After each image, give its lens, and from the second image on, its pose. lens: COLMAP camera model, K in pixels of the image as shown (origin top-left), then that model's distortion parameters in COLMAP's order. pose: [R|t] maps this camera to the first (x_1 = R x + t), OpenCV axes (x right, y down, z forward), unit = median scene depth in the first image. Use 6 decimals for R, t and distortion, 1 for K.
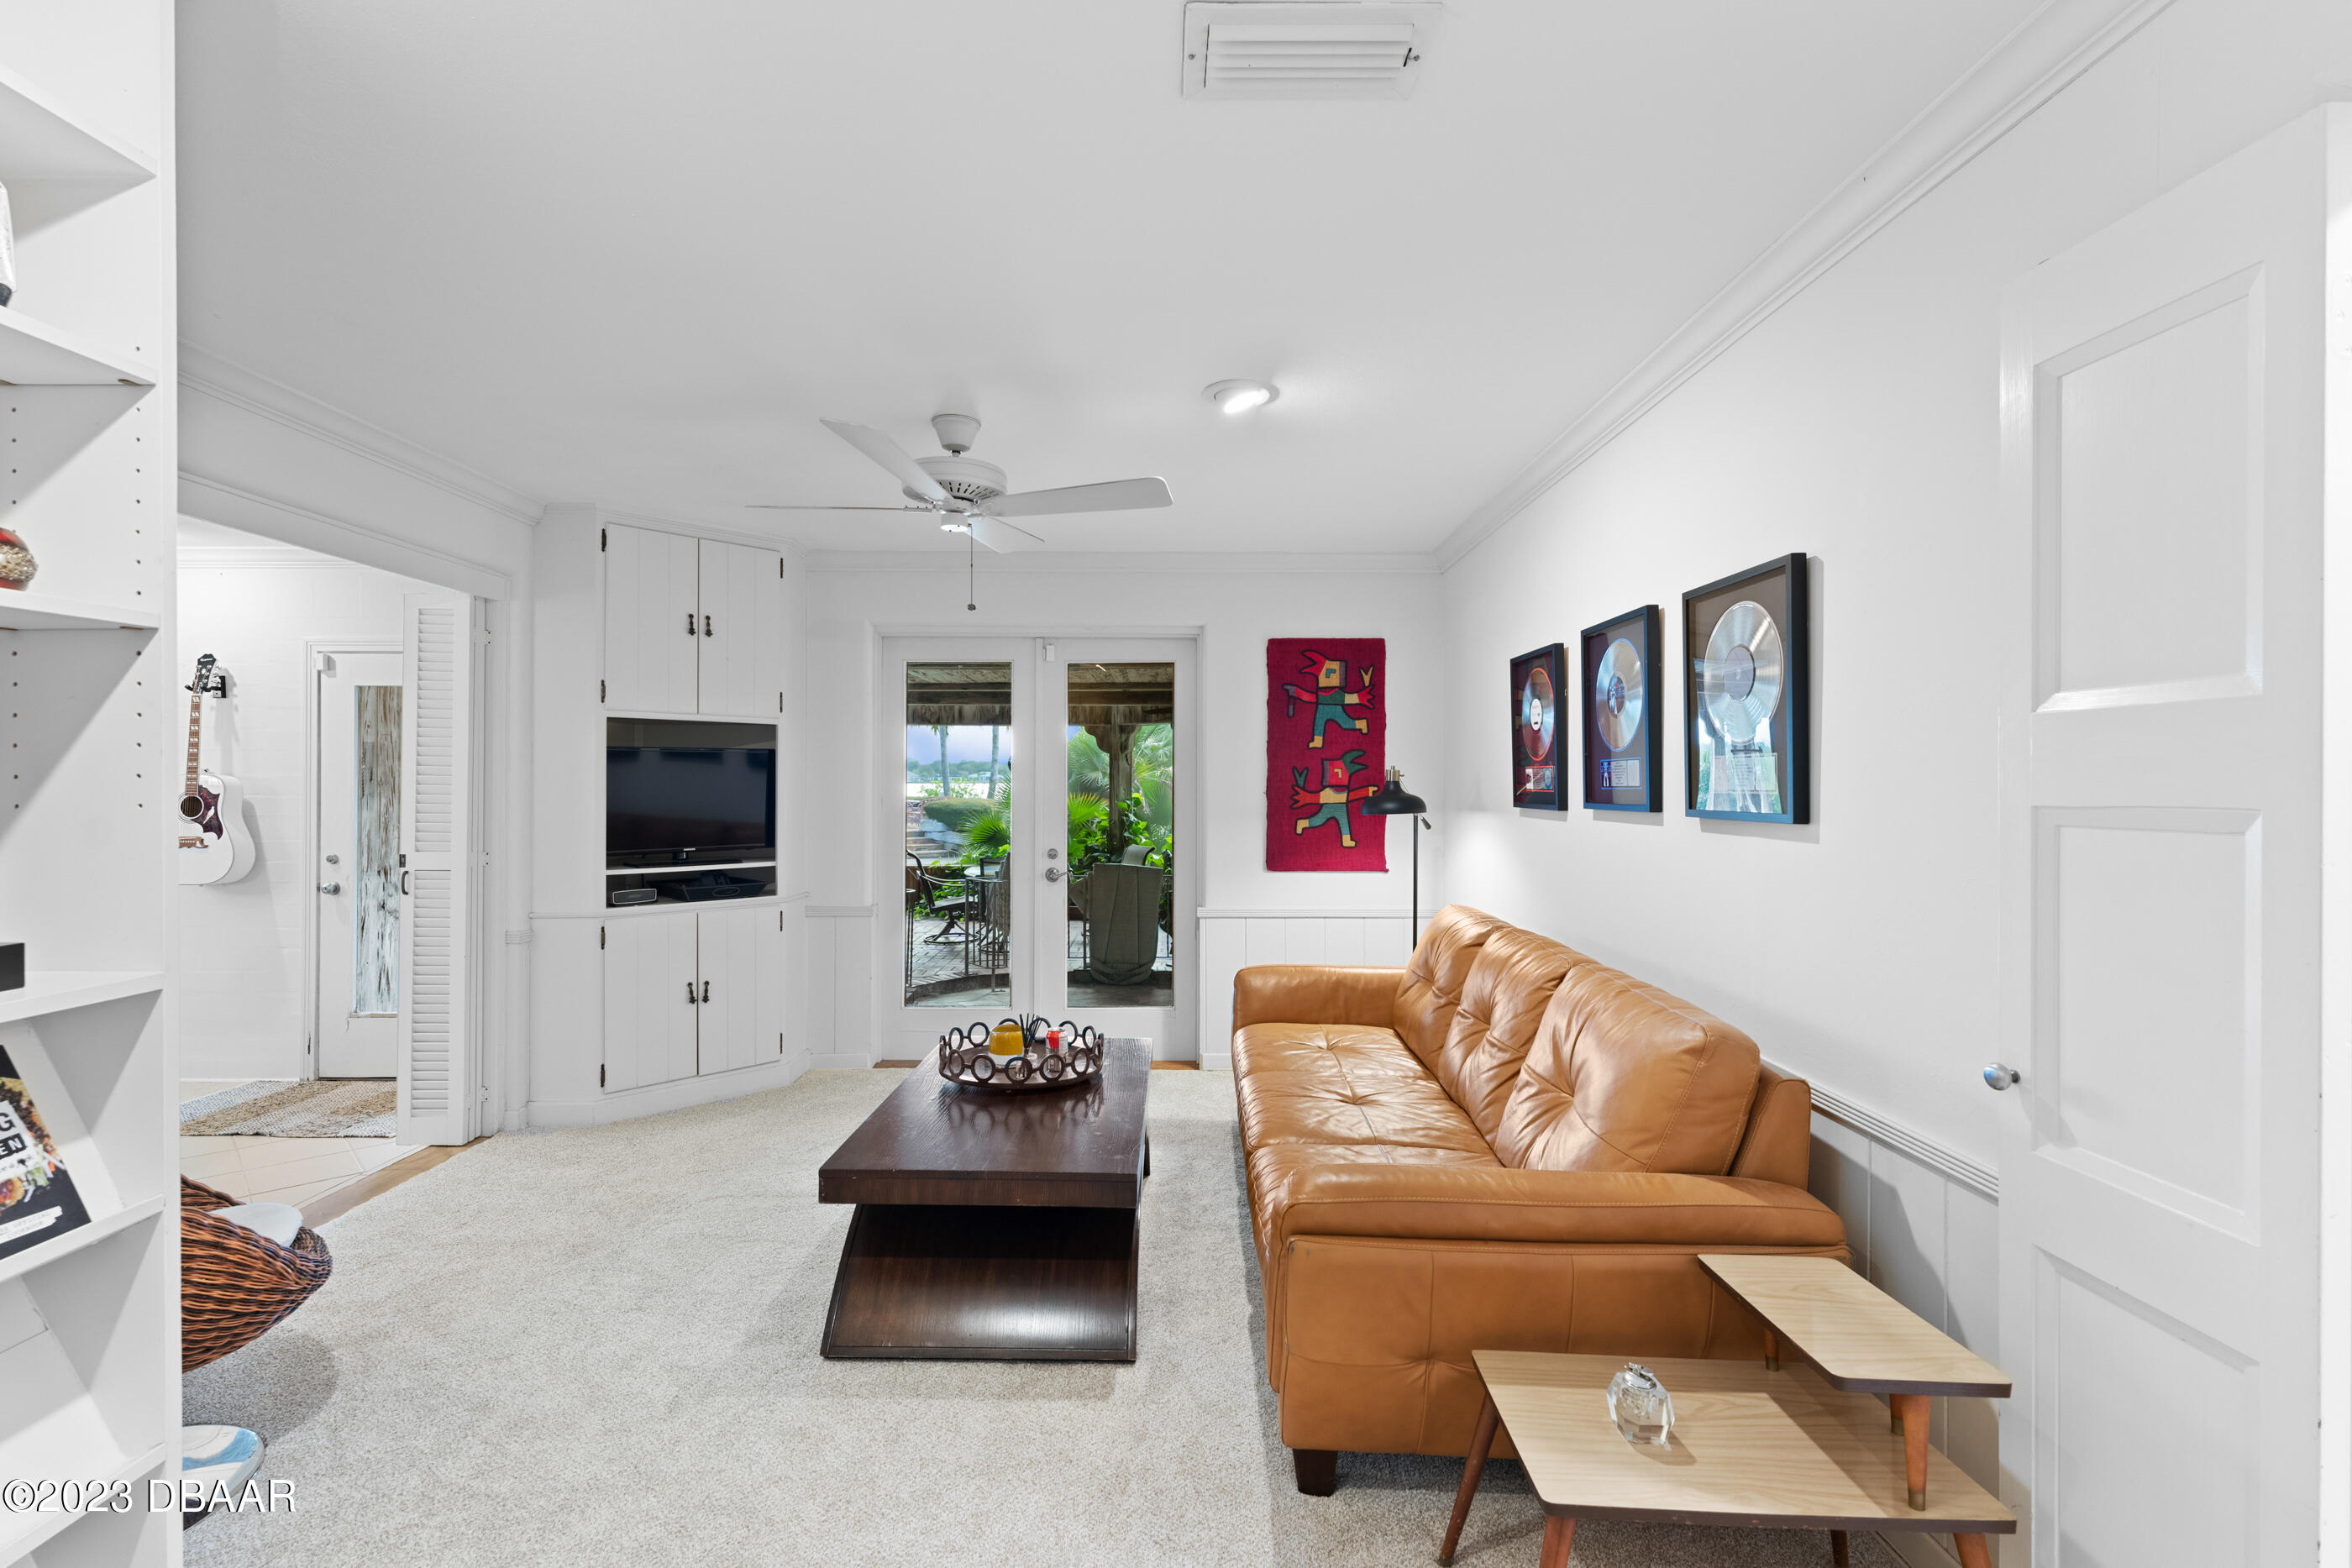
lens RADIAL K [[1033.4, 0, 1176.0], [0, 1033.4, 784.0], [0, 0, 1]] dist [-0.000891, -0.000126]
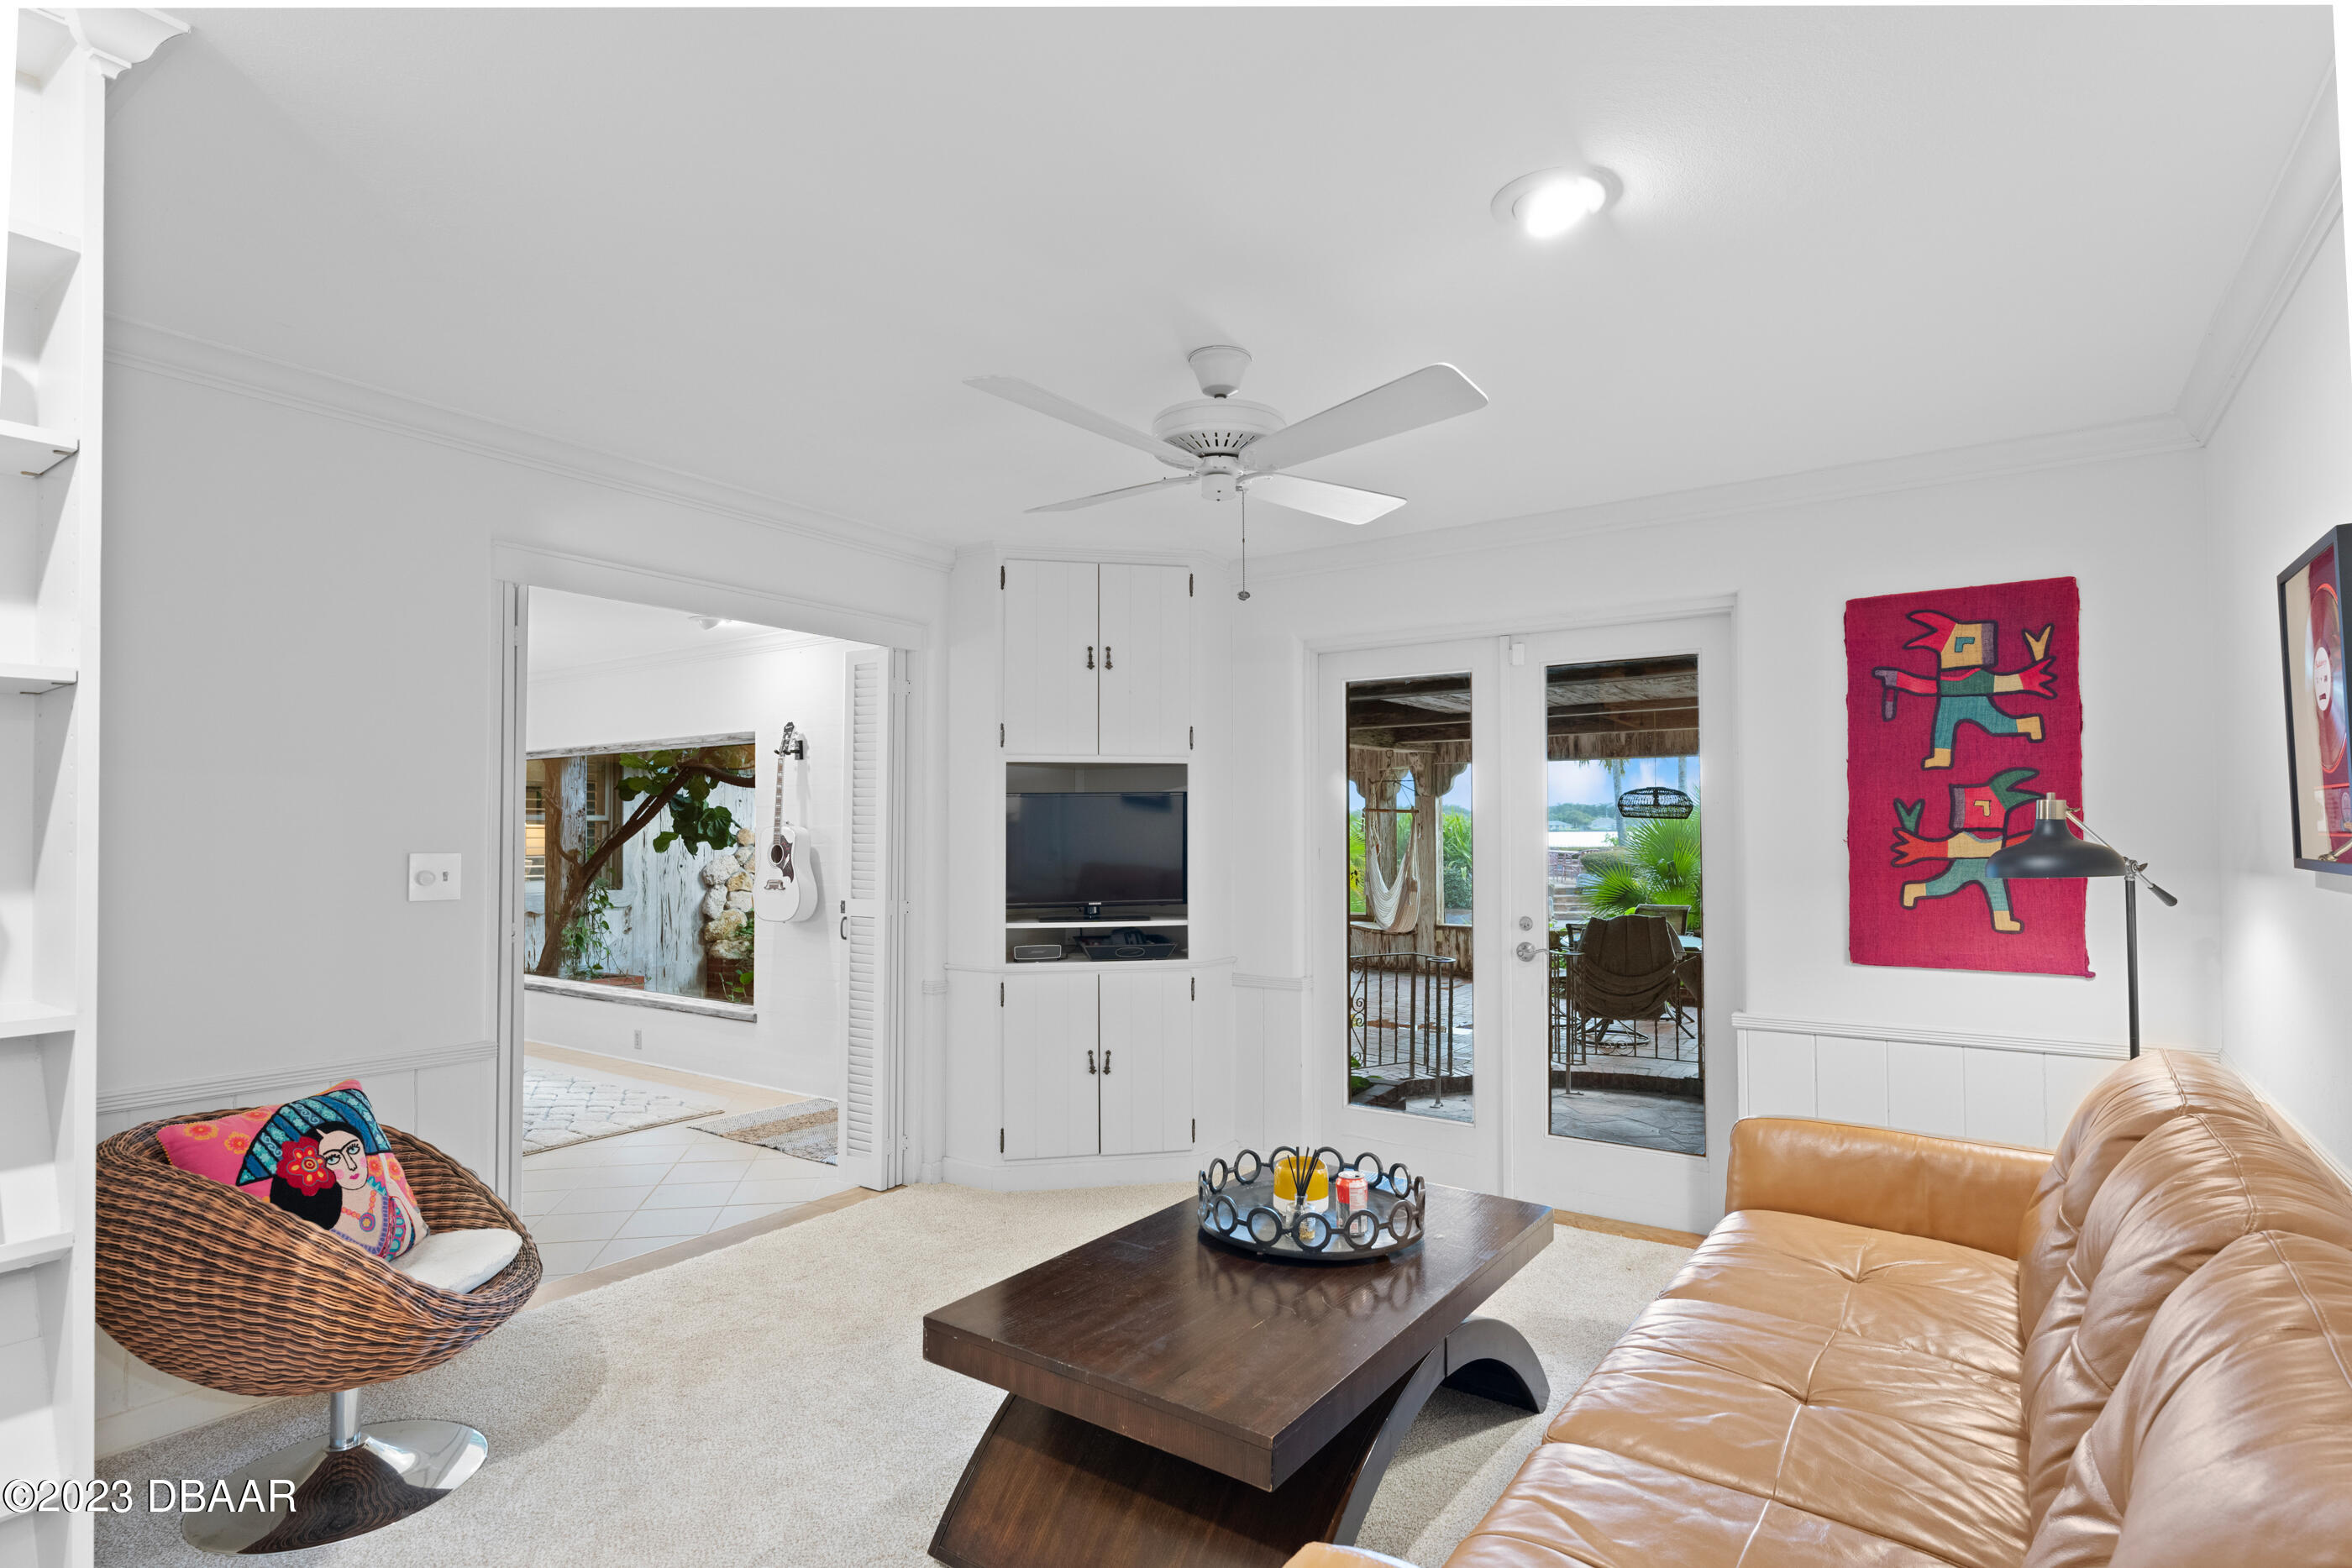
lens RADIAL K [[1159.1, 0, 1178.1], [0, 1159.1, 806.6], [0, 0, 1]] dist [-0.001270, -0.000426]
pose [[0.823367, -0.018255, -0.567215, 0.163888], [0.005567, 0.999694, -0.024094, 0.002612], [0.567482, 0.016681, 0.823217, 0.187566]]
